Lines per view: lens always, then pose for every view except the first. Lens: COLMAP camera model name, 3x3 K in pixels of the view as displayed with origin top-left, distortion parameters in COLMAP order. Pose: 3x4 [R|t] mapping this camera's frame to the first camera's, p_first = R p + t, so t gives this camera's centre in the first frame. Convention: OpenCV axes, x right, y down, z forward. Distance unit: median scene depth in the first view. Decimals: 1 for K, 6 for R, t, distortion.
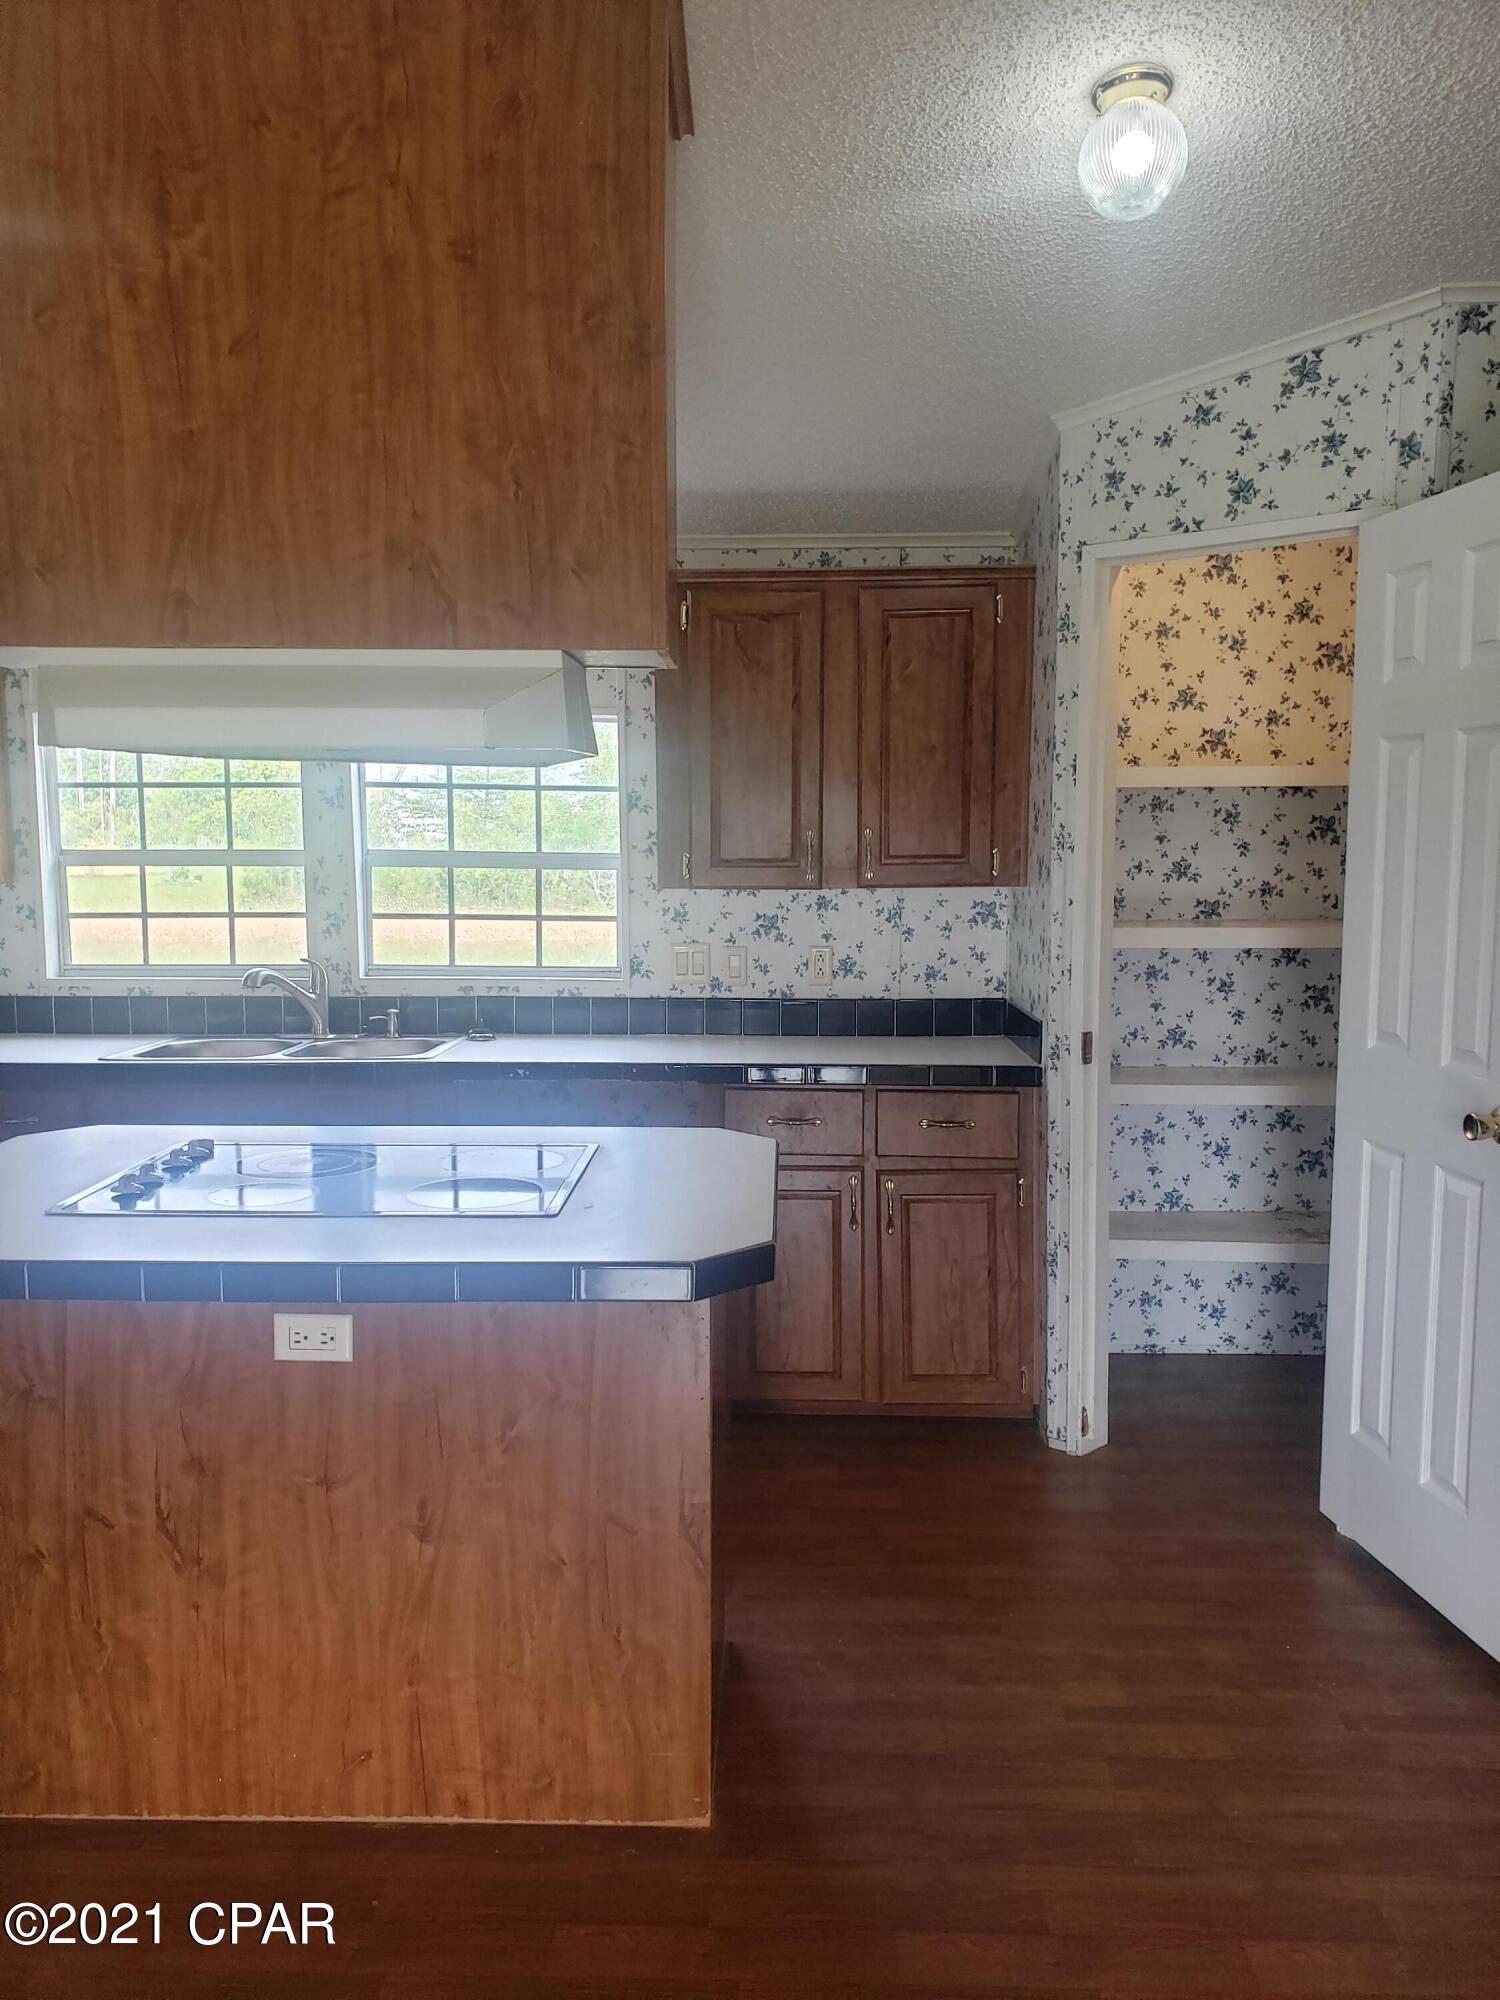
lens RADIAL K [[1542.3, 0, 746.7], [0, 1542.3, 1026.5], [0, 0, 1]] dist [0.031420, -0.013798]
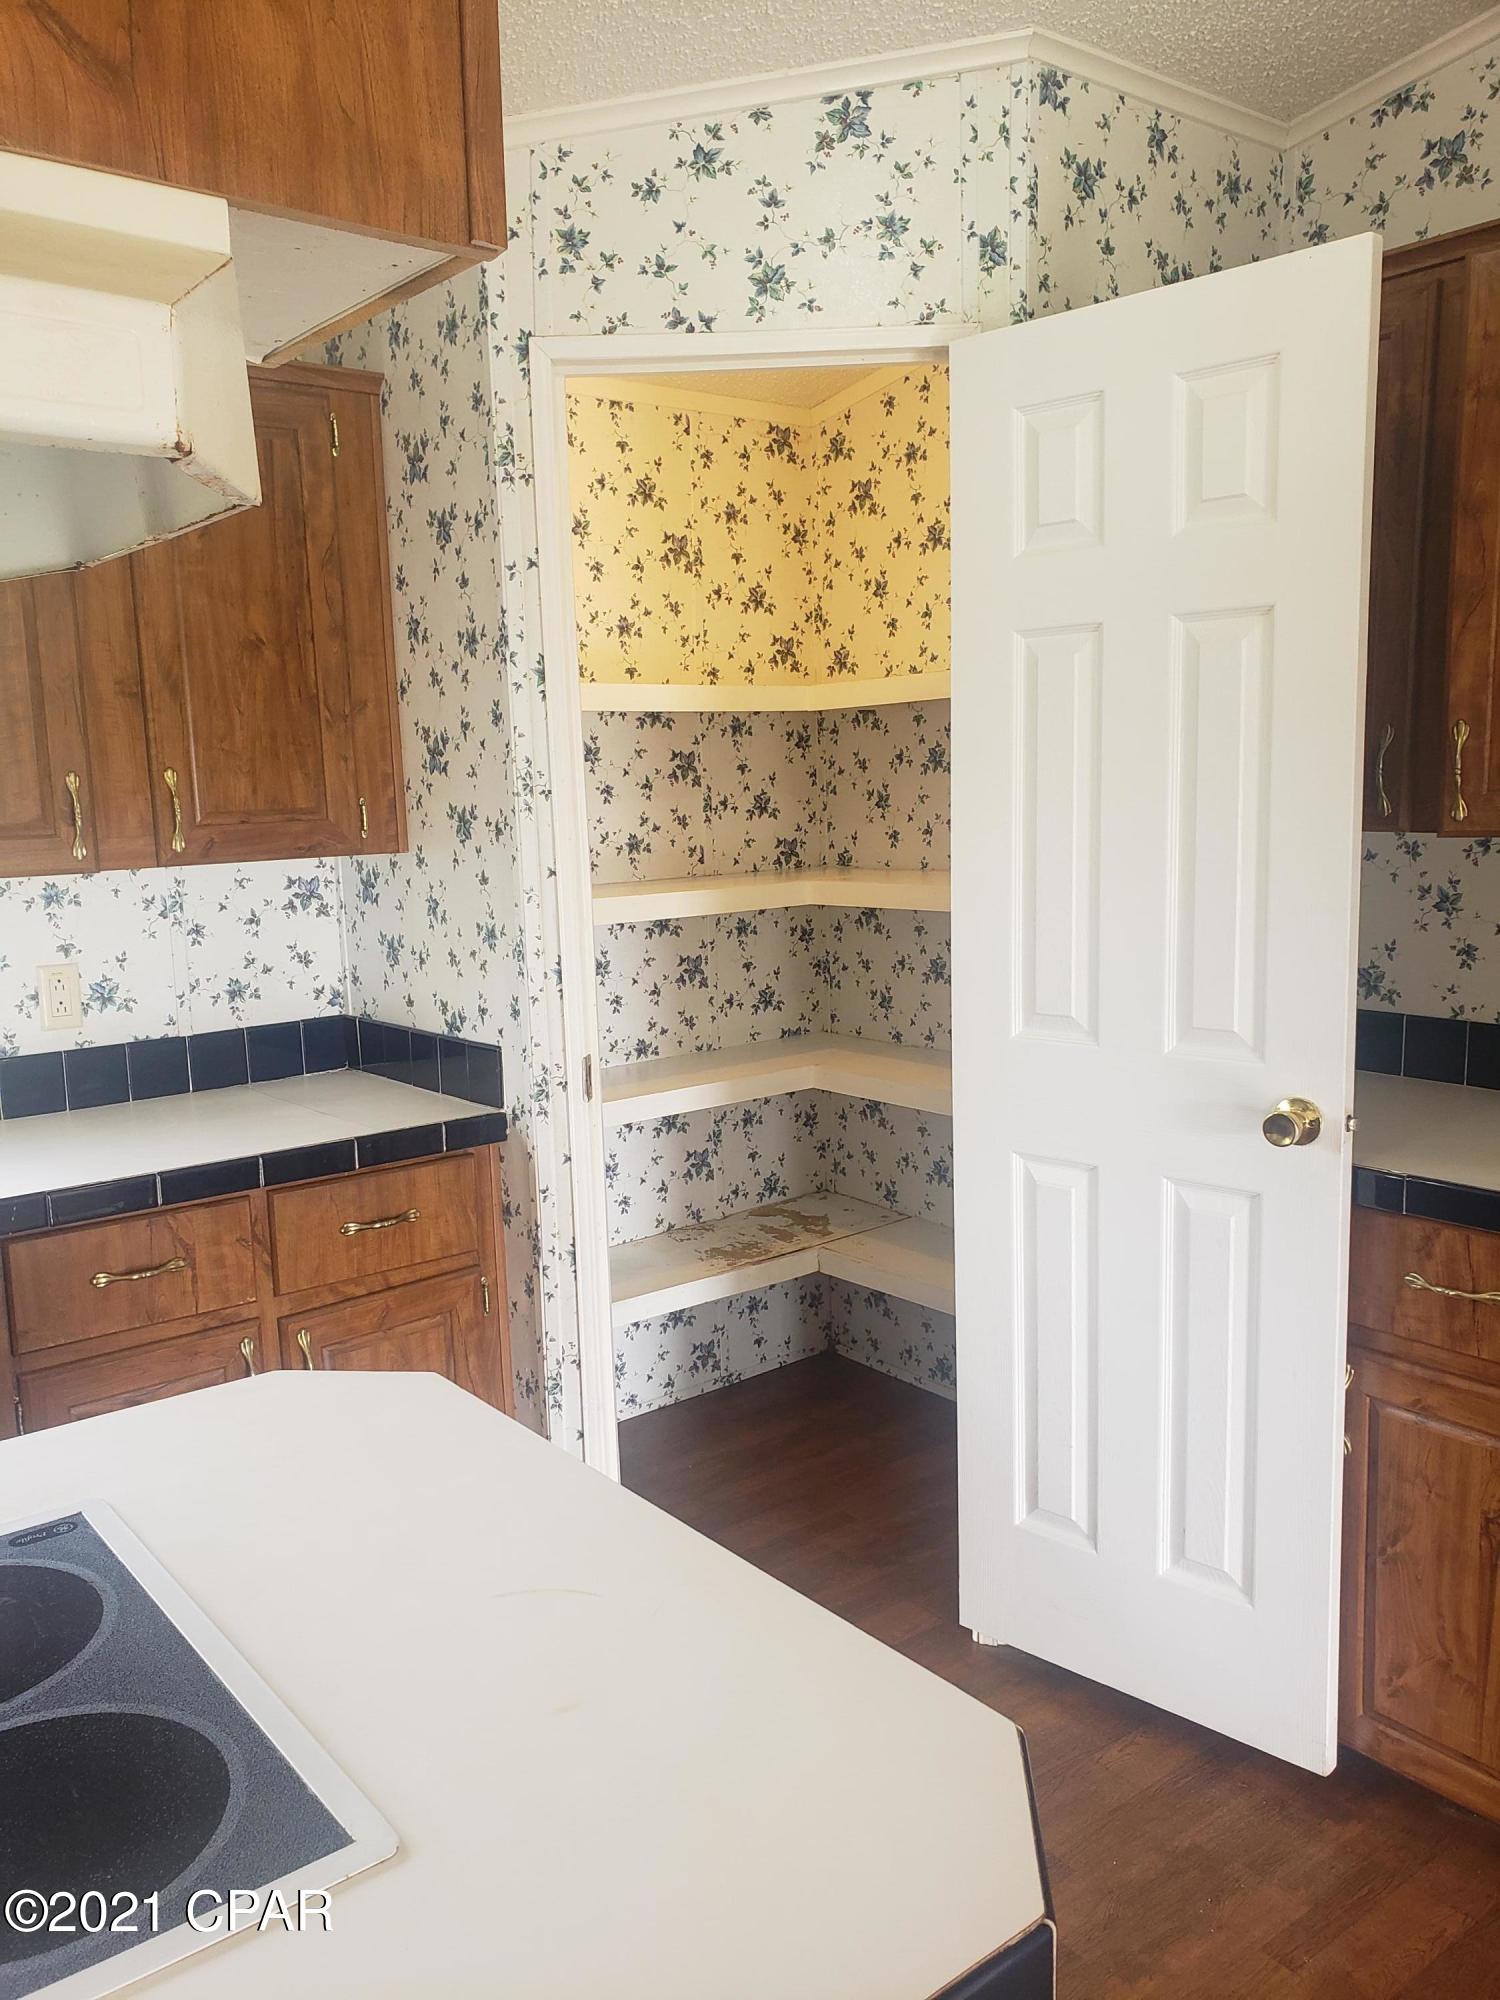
lens RADIAL K [[1542.3, 0, 707.3], [0, 1542.3, 1021.6], [0, 0, 1]] dist [0.031420, -0.013798]
pose [[0.778977, -0.119305, 0.615598, -0.167465], [0.104250, 0.992711, 0.060474, -0.049354], [-0.618326, 0.017068, 0.785737, 0.426200]]
